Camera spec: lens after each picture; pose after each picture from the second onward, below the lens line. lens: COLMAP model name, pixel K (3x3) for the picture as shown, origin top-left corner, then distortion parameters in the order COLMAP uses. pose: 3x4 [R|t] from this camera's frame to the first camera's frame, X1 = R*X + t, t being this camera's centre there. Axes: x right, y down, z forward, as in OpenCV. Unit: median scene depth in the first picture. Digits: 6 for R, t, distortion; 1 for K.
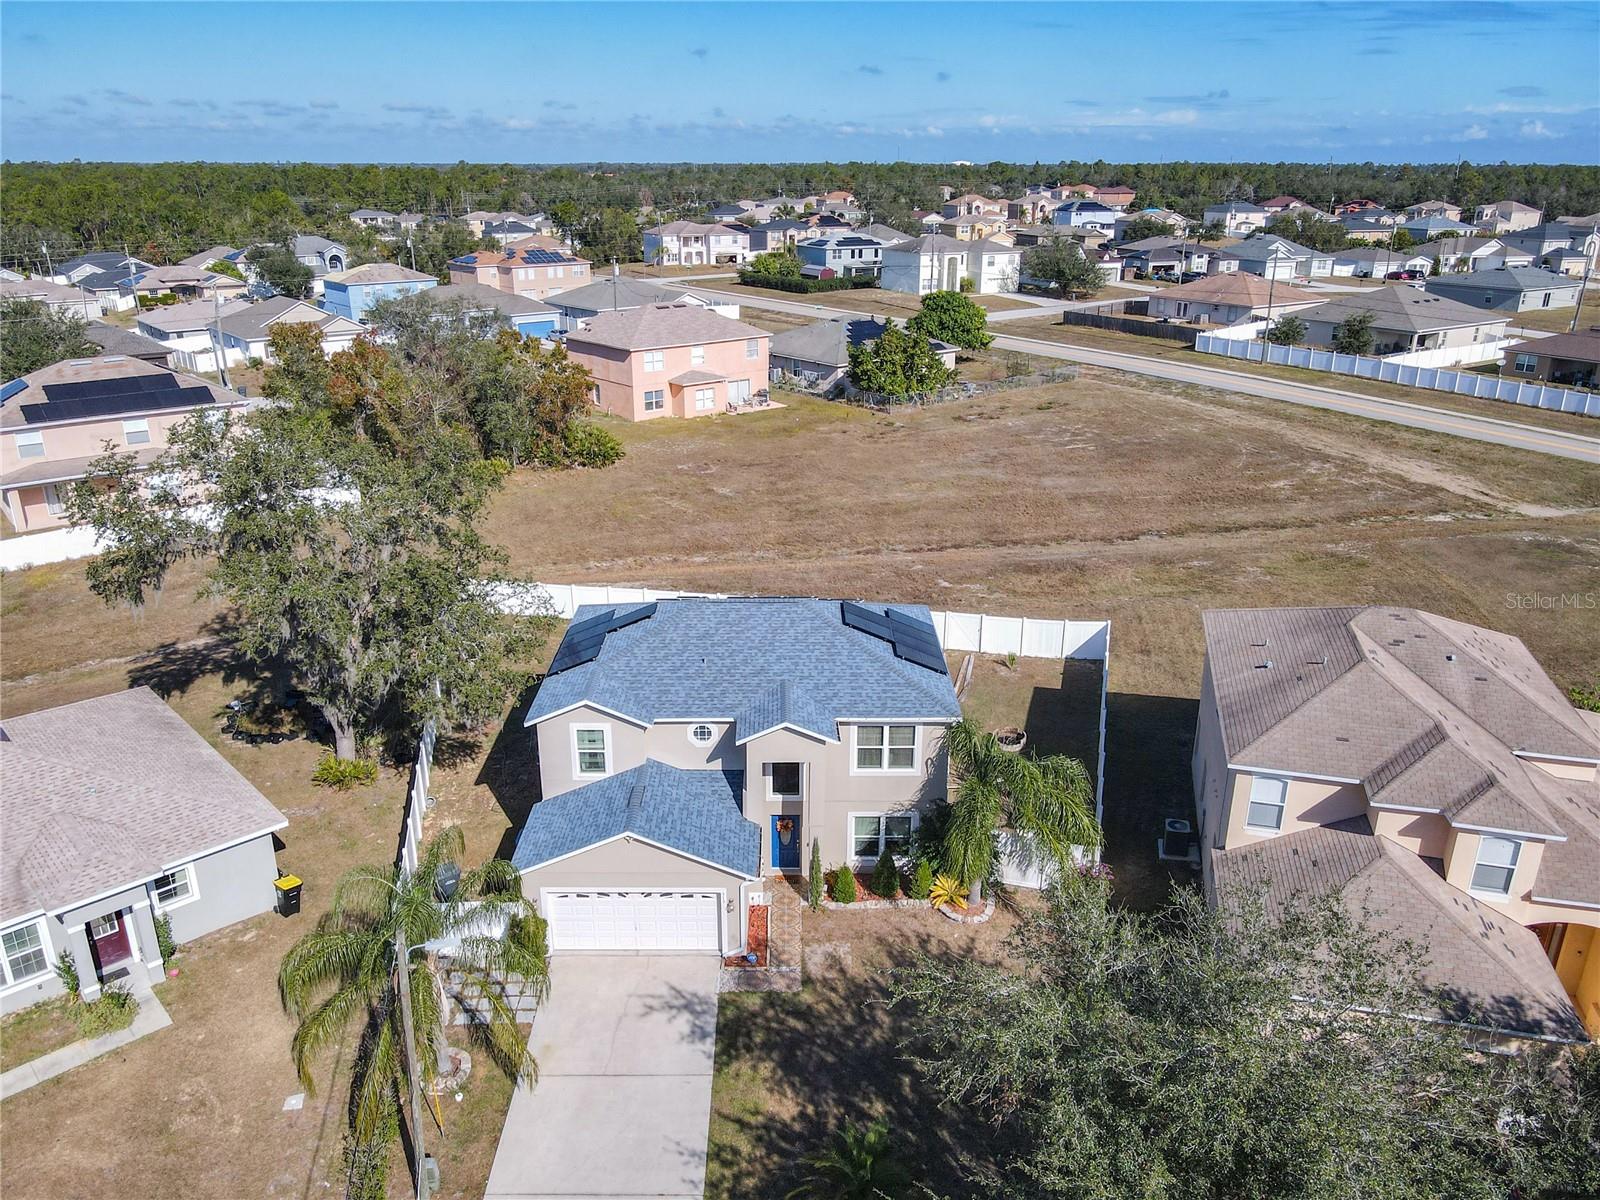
lens RADIAL K [[1186.2, 0, 788.5], [0, 1186.2, 627.6], [0, 0, 1]] dist [0.003689, 0.003924]
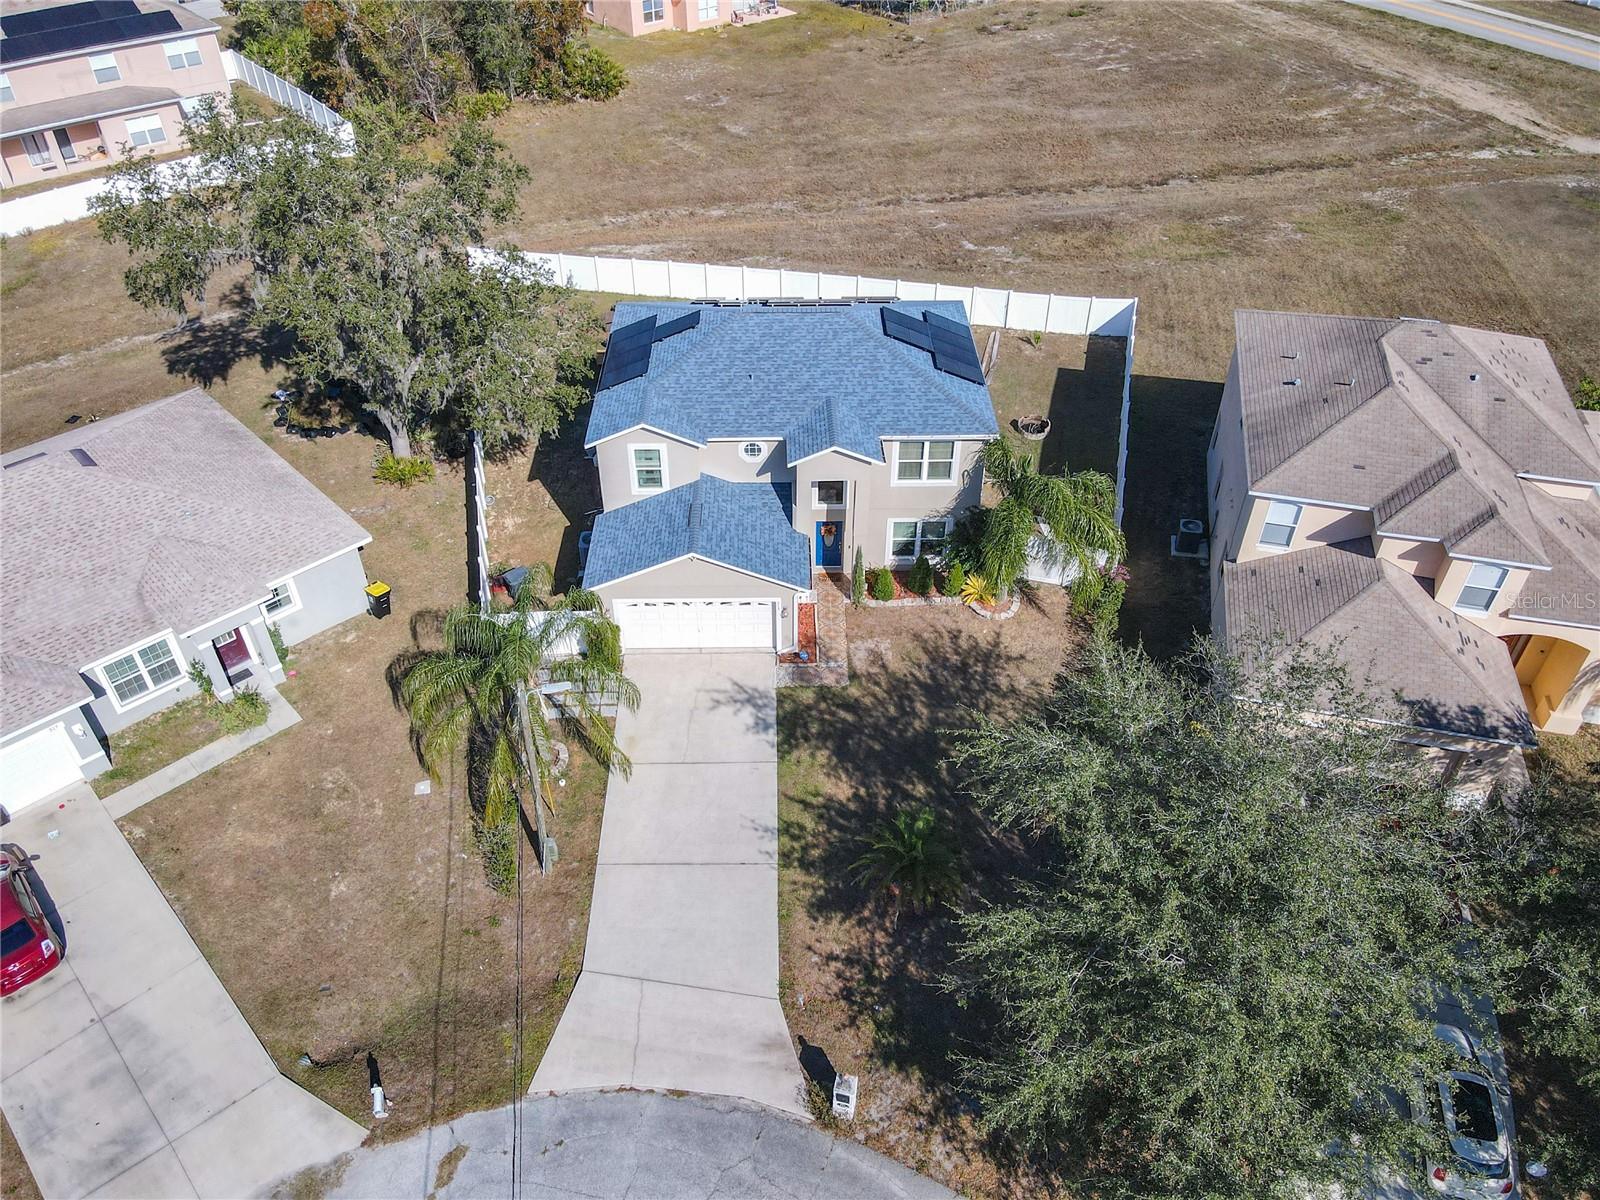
lens RADIAL K [[1172.2, 0, 787.8], [0, 1172.2, 617.4], [0, 0, 1]] dist [0.002533, 0.027347]
pose [[0.999937, -0.009551, 0.005829, -0.049502], [0.007144, 0.945899, 0.324382, -0.110359], [-0.008611, -0.324320, 0.945908, -0.036599]]
